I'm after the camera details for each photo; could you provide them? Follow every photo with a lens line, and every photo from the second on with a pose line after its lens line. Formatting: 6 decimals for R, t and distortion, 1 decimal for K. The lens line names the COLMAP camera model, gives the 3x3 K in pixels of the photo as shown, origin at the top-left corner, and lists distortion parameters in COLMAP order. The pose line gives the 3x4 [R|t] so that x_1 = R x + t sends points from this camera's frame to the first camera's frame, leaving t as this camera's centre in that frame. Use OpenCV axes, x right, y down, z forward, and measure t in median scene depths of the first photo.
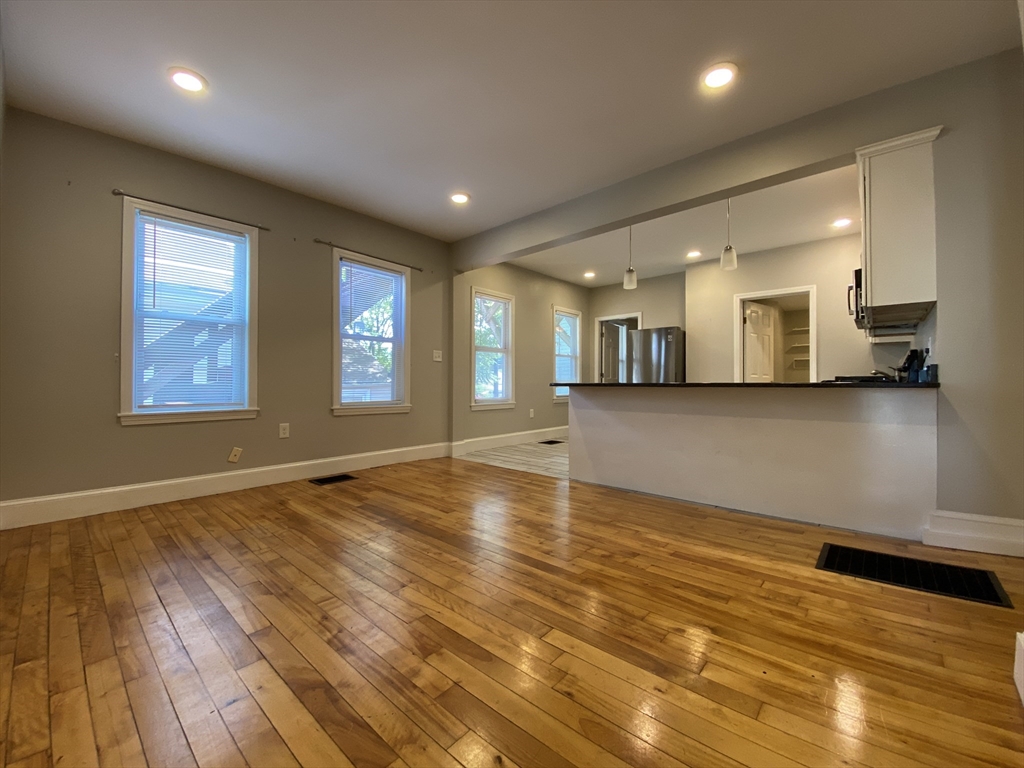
lens RADIAL K [[414.3, 0, 512.0], [0, 414.3, 384.0], [0, 0, 1]] dist [0.052854, -0.041016]
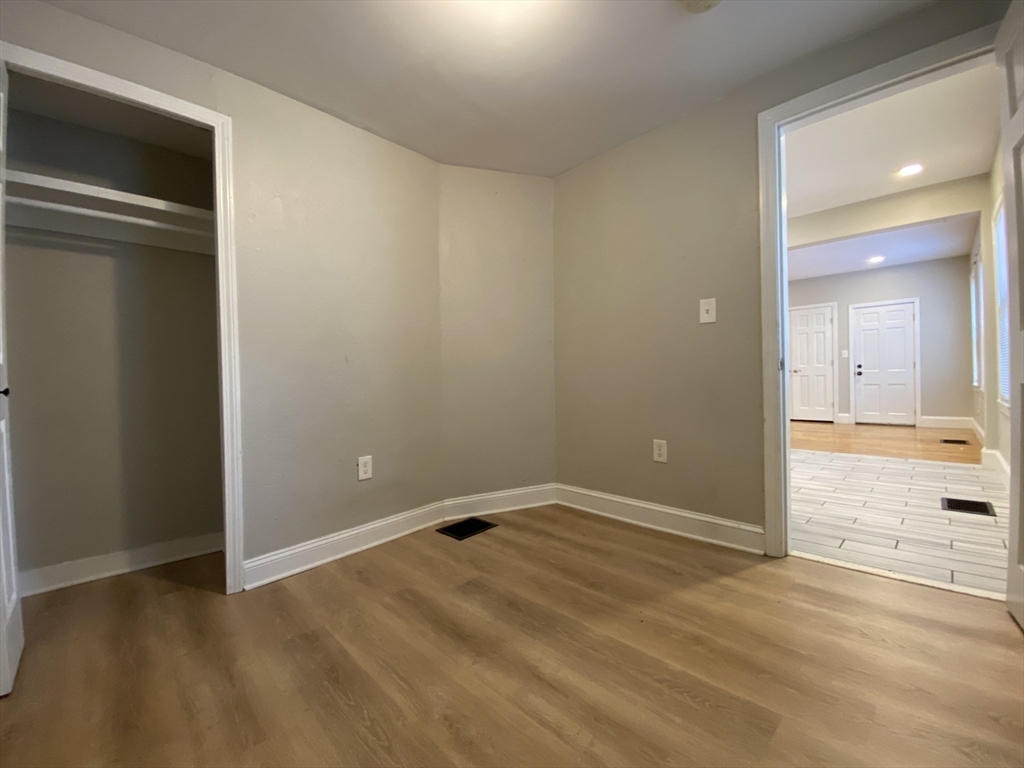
lens RADIAL K [[419.1, 0, 512.7], [0, 419.1, 379.8], [0, 0, 1]] dist [0.031026, -0.026237]
pose [[-0.997866, 0.017585, 0.062883, 0.934575], [0.017585, 0.999845, -0.000539, 0.010806], [-0.062883, 0.000568, -0.998021, 2.563410]]
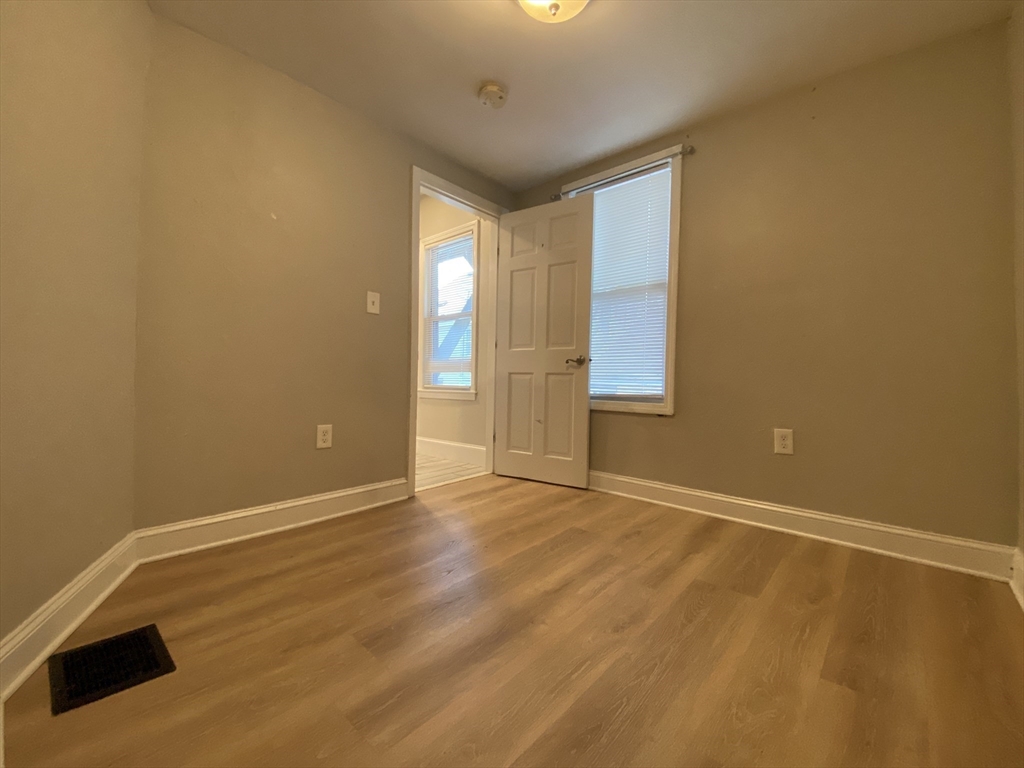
lens RADIAL K [[415.9, 0, 511.5], [0, 415.9, 381.6], [0, 0, 1]] dist [0.029718, -0.024449]
pose [[0.000348, 0.002431, -0.999997, 1.388128], [-0.011466, 0.999931, 0.002427, 0.041159], [0.999934, 0.011465, 0.000375, 2.149484]]
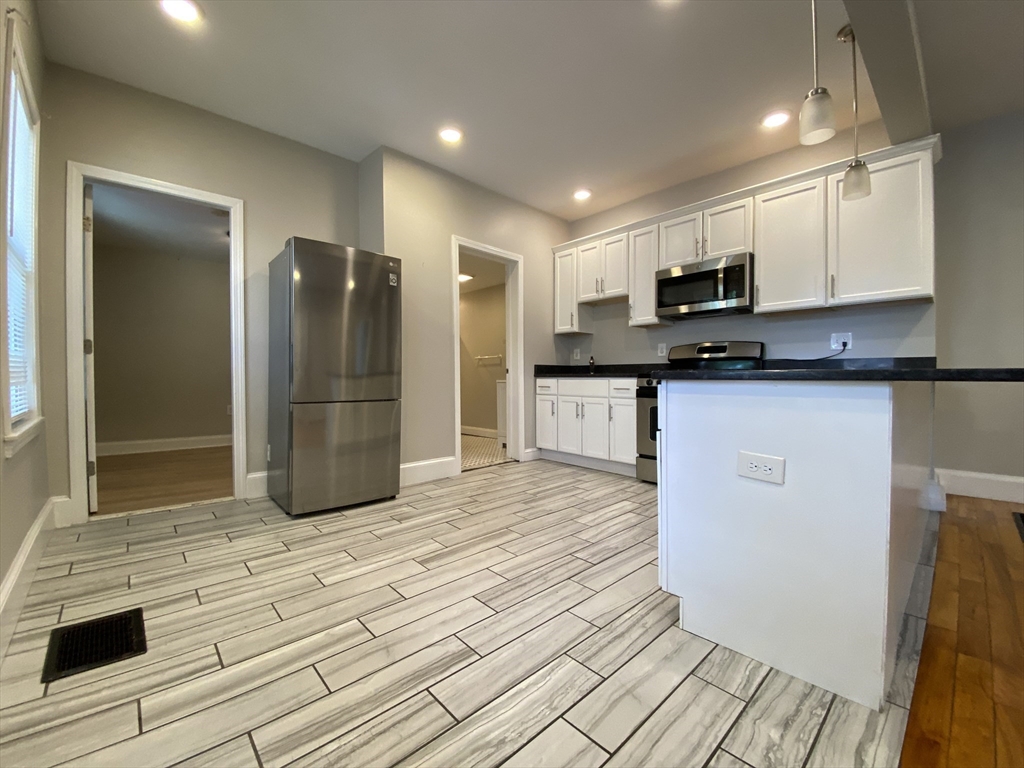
lens RADIAL K [[415.9, 0, 511.5], [0, 415.9, 381.6], [0, 0, 1]] dist [0.029718, -0.024449]
pose [[0.095224, -0.018748, 0.995279, -0.170034], [-0.002923, 0.999813, 0.019113, 0.001348], [-0.995452, -0.004729, 0.095152, 1.346073]]
